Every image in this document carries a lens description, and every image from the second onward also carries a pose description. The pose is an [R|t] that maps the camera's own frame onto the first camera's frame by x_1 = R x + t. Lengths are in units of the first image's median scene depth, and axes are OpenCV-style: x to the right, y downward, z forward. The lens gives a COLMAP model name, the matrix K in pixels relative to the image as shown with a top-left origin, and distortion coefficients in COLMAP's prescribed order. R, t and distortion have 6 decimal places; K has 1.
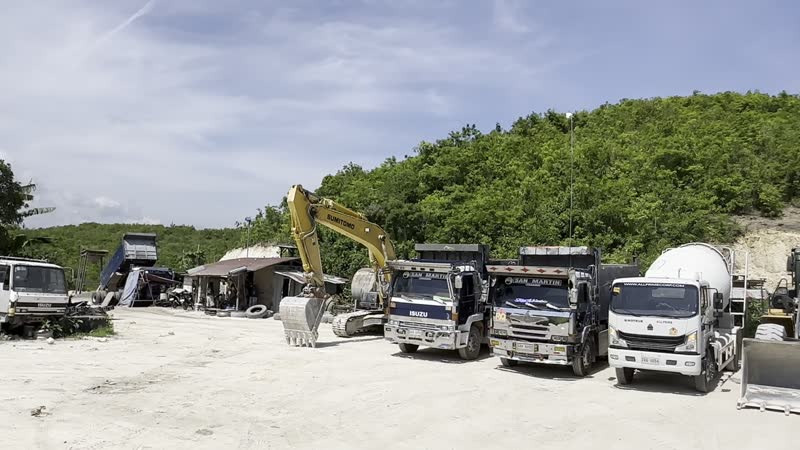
lens RADIAL K [[640.1, 0, 400.0], [0, 640.1, 225.0], [0, 0, 1]] dist [0.001458, -0.005199]
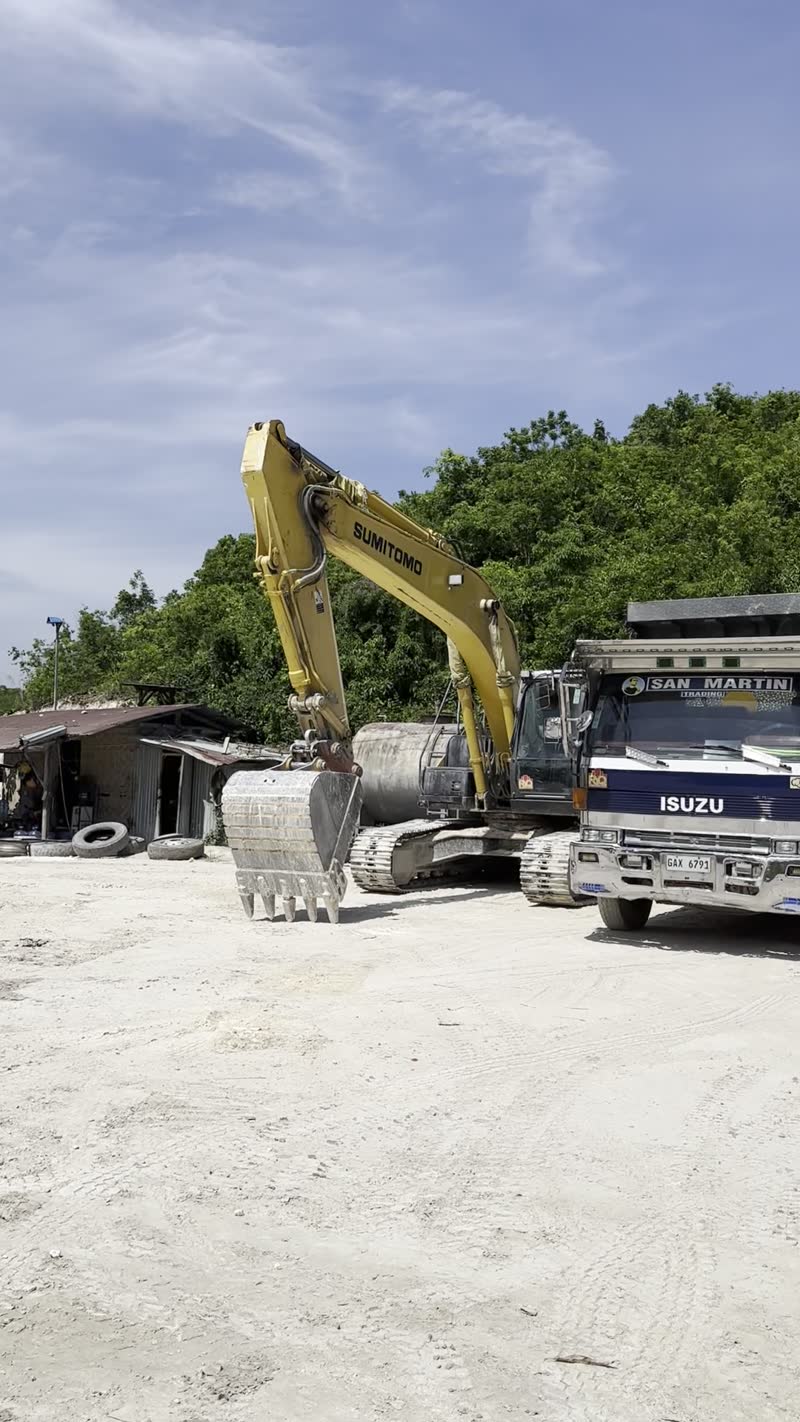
lens RADIAL K [[1311.1, 0, 435.6], [0, 1311.1, 708.1], [0, 0, 1]] dist [-0.005265, -0.008085]
pose [[0.997123, -0.019648, 0.073204, -0.107089], [0.017934, 0.999551, 0.023999, 0.055790], [-0.073642, -0.022618, 0.997028, 0.277854]]
